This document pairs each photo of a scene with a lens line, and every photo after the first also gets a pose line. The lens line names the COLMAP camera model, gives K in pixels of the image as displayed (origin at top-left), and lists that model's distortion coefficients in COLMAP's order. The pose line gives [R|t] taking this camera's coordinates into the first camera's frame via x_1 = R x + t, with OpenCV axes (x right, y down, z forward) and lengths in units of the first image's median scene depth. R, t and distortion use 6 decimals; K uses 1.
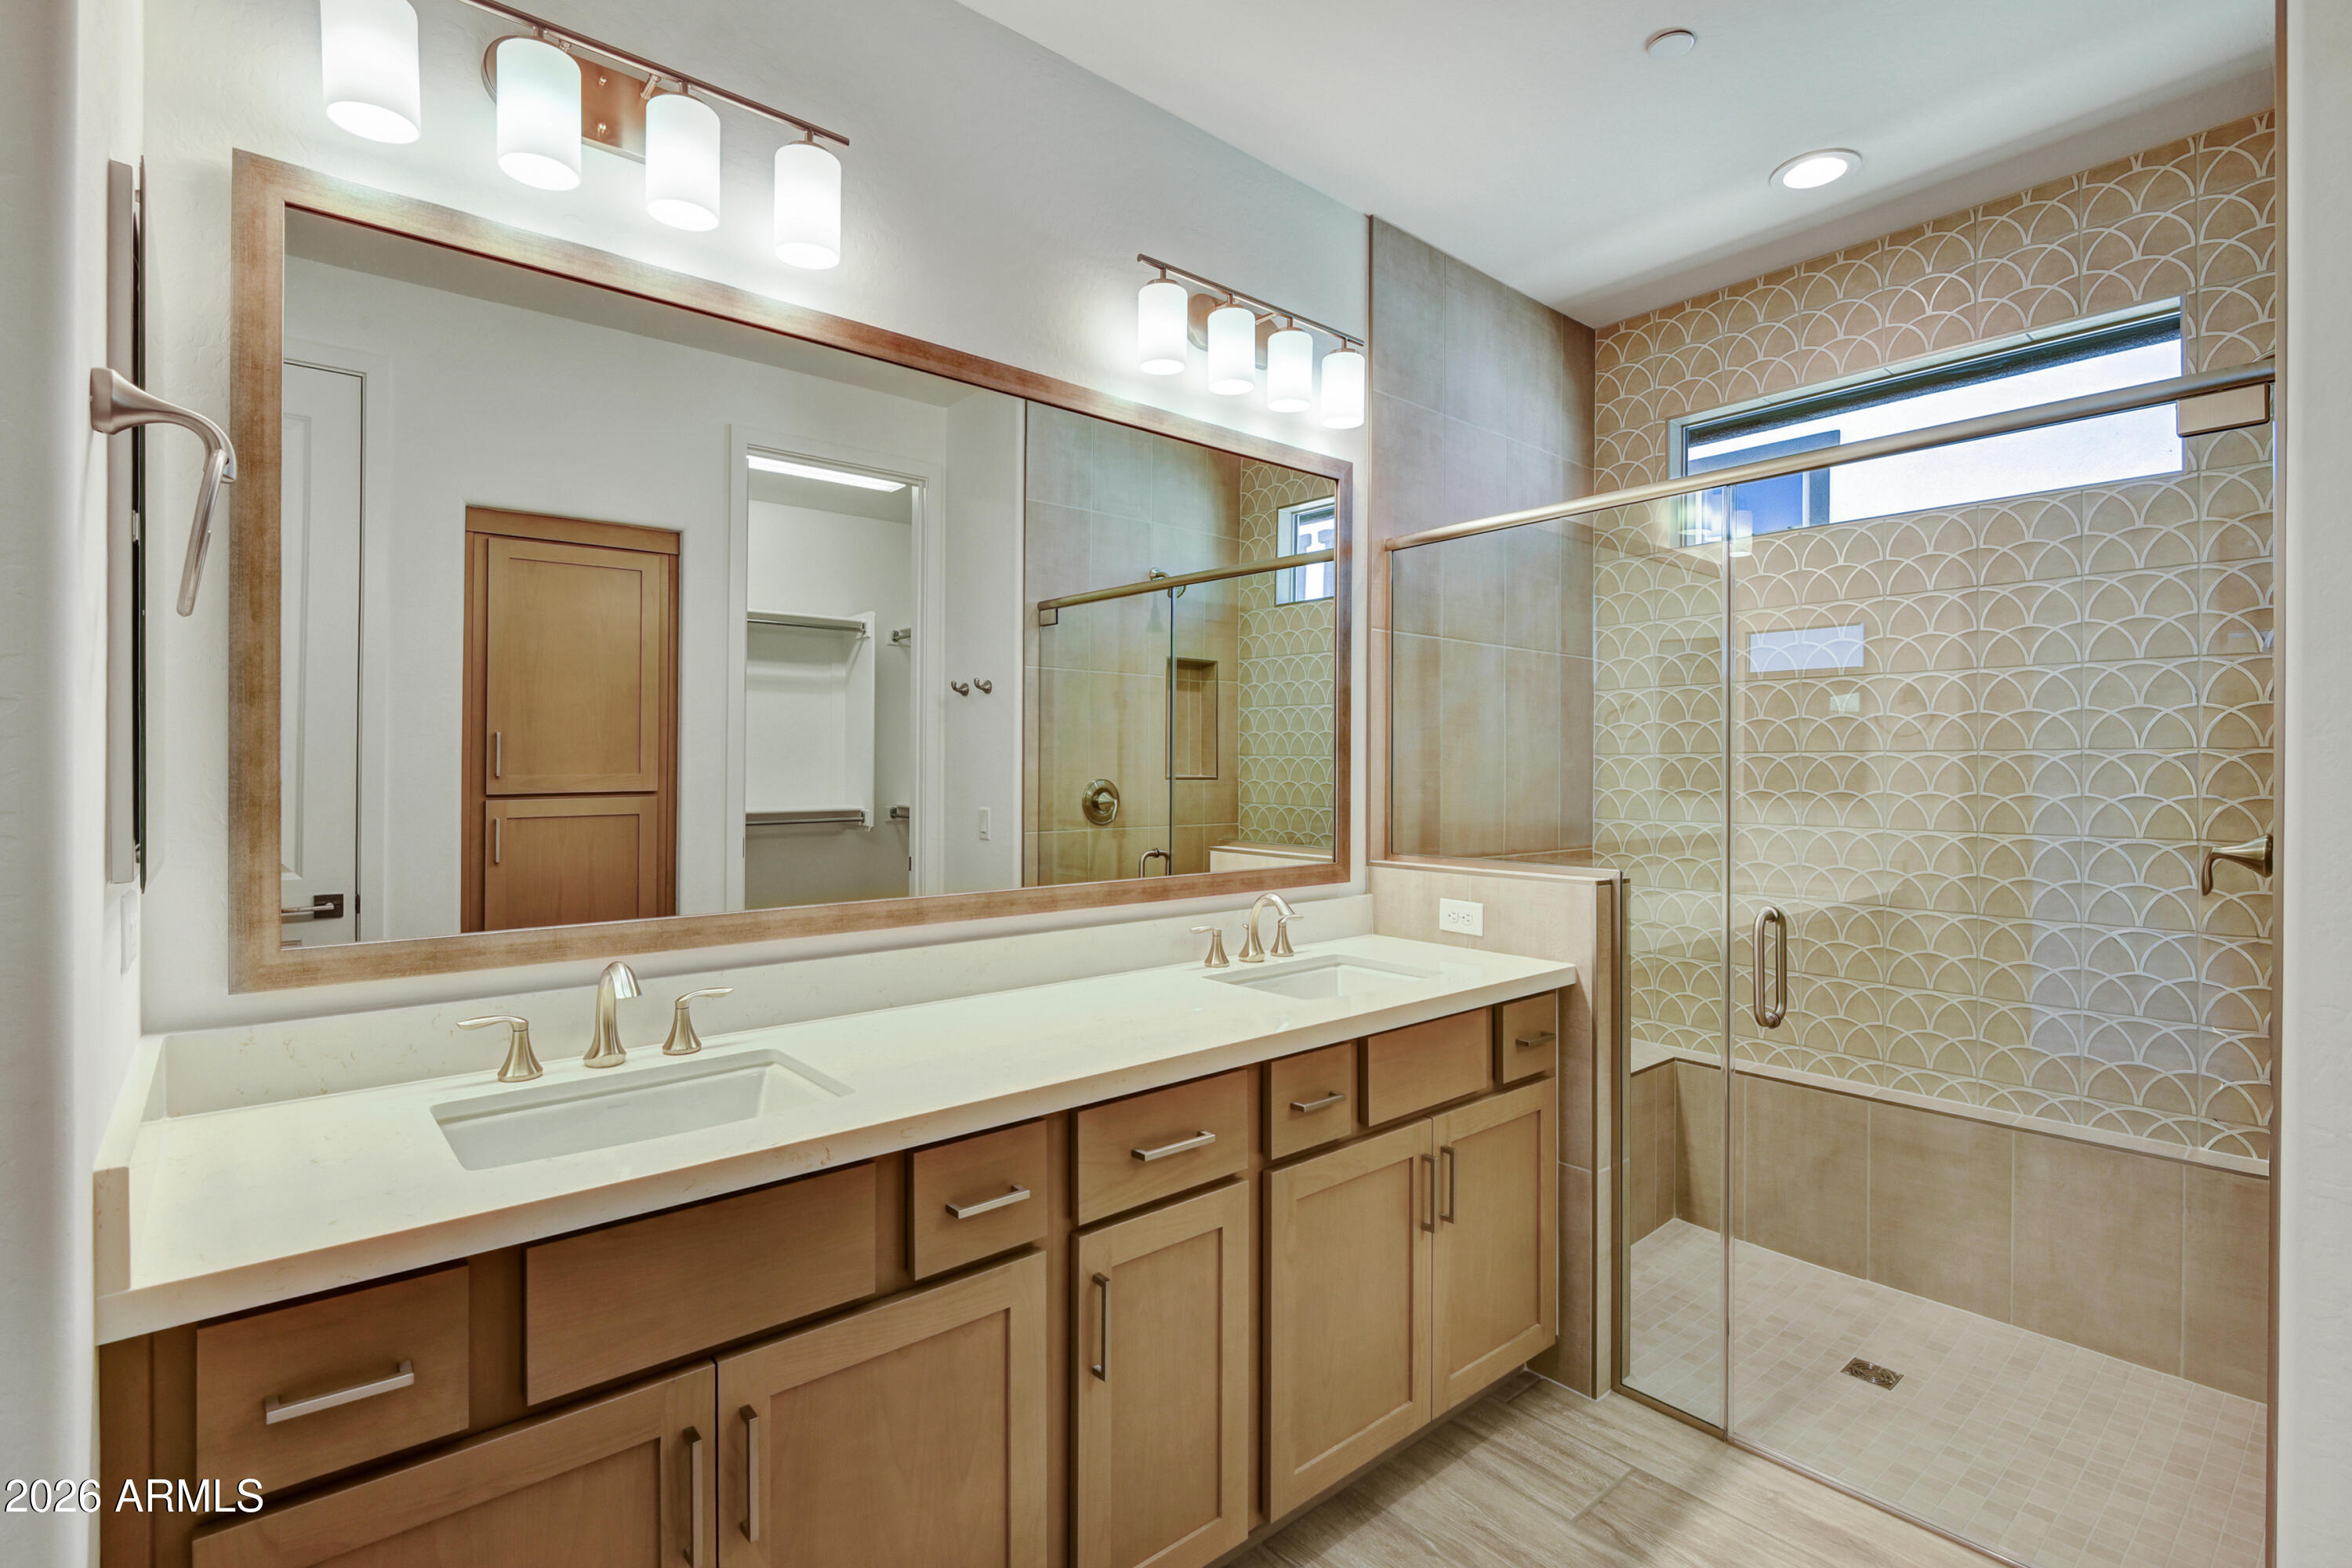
lens RADIAL K [[1075.8, 0, 1168.5], [0, 1075.8, 775.5], [0, 0, 1]] dist [0.001236, -0.004599]
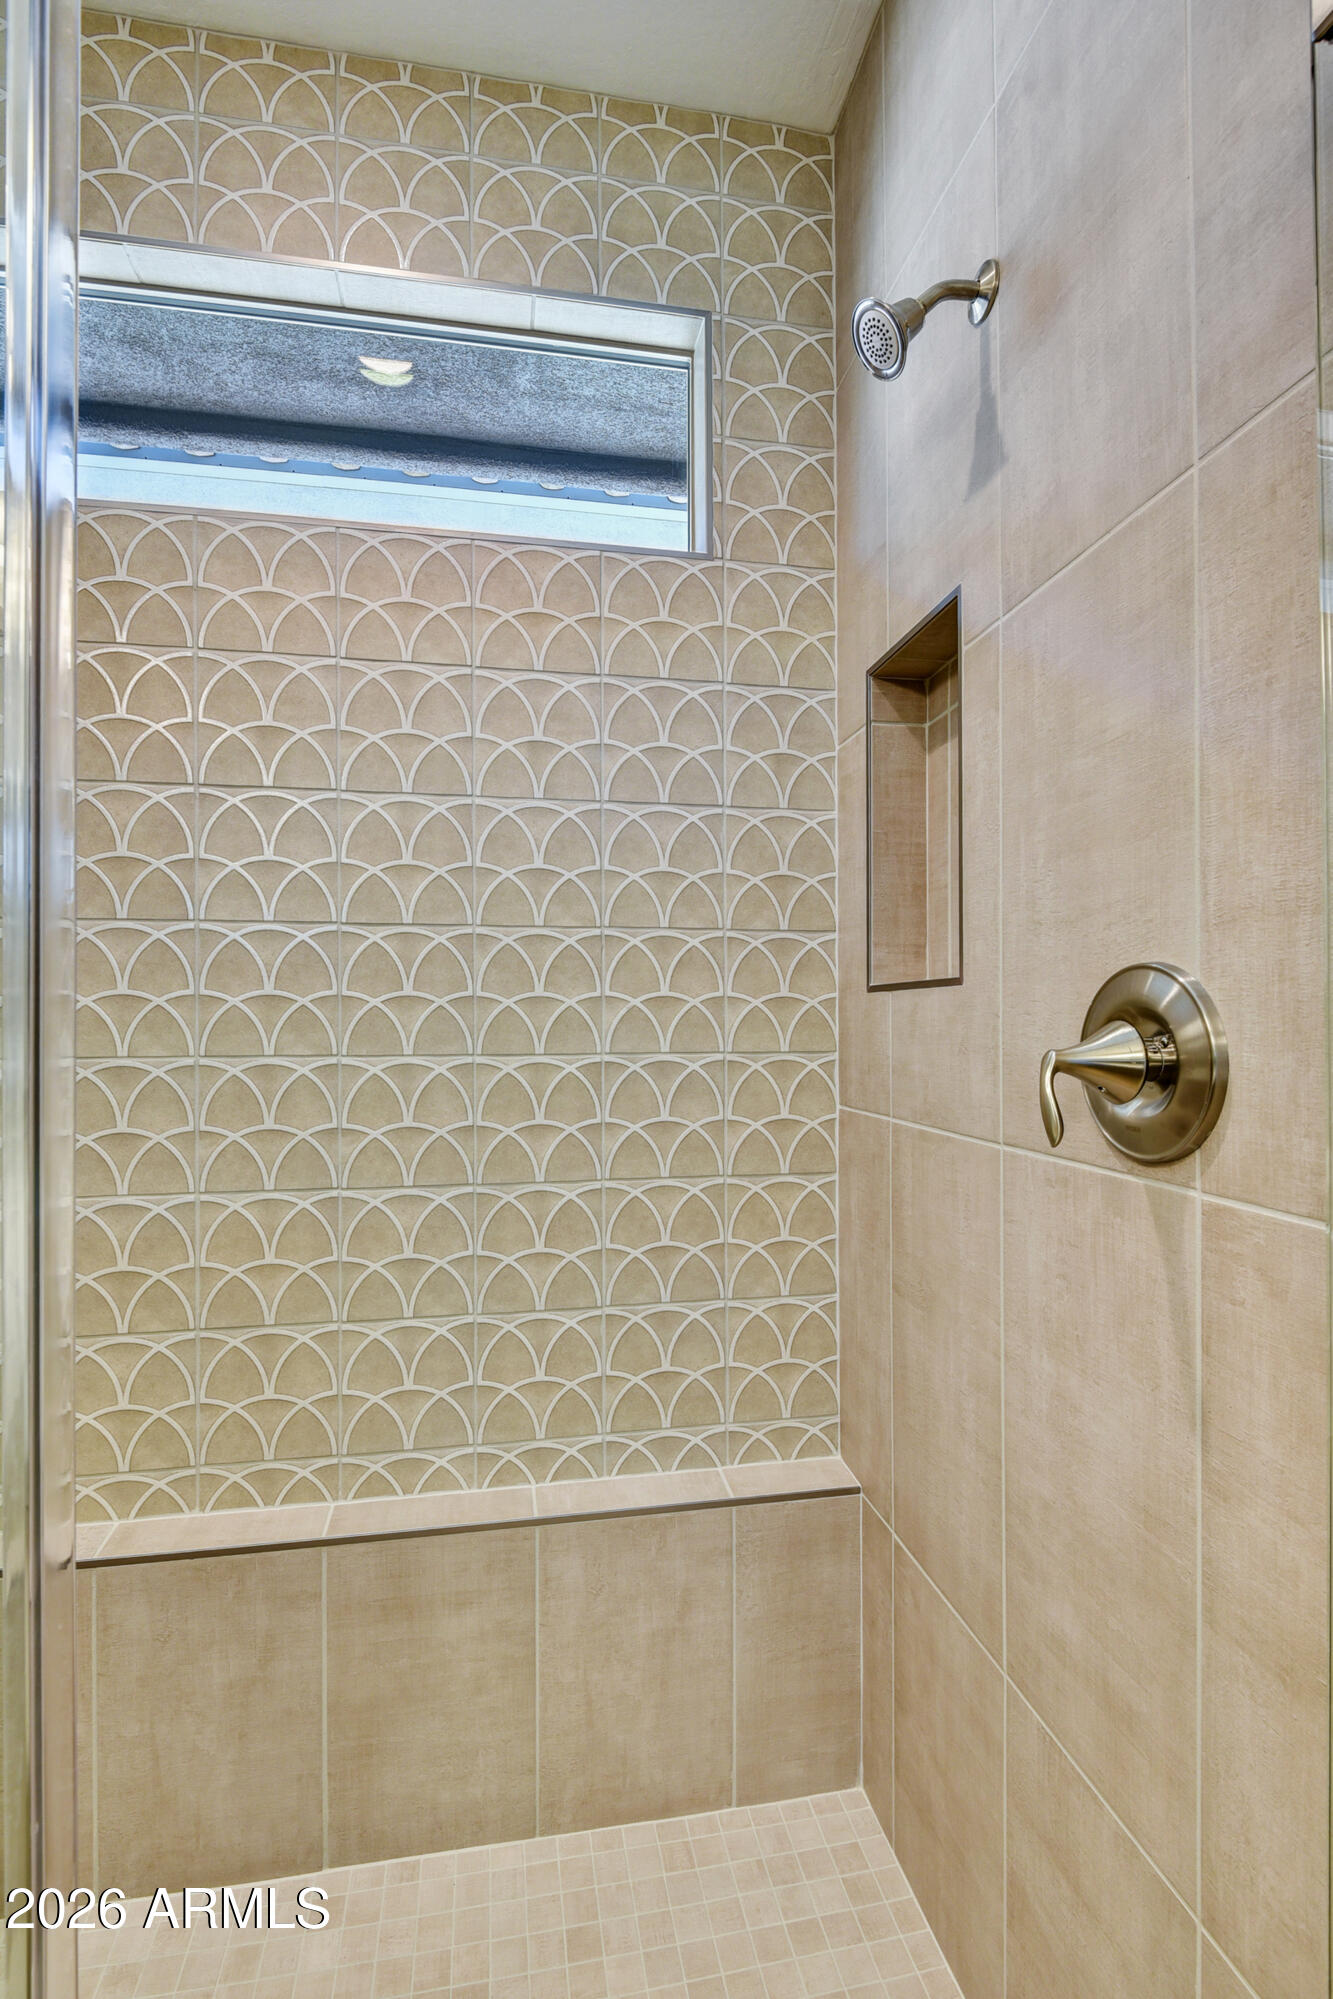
lens RADIAL K [[914.4, 0, 654.9], [0, 914.4, 1008.1], [0, 0, 1]] dist [0.001236, -0.004599]
pose [[0.489726, 0.004324, 0.871865, 0.342339], [0.006219, 0.999945, -0.008453, 0.030865], [-0.871854, 0.009562, 0.489673, 0.655561]]
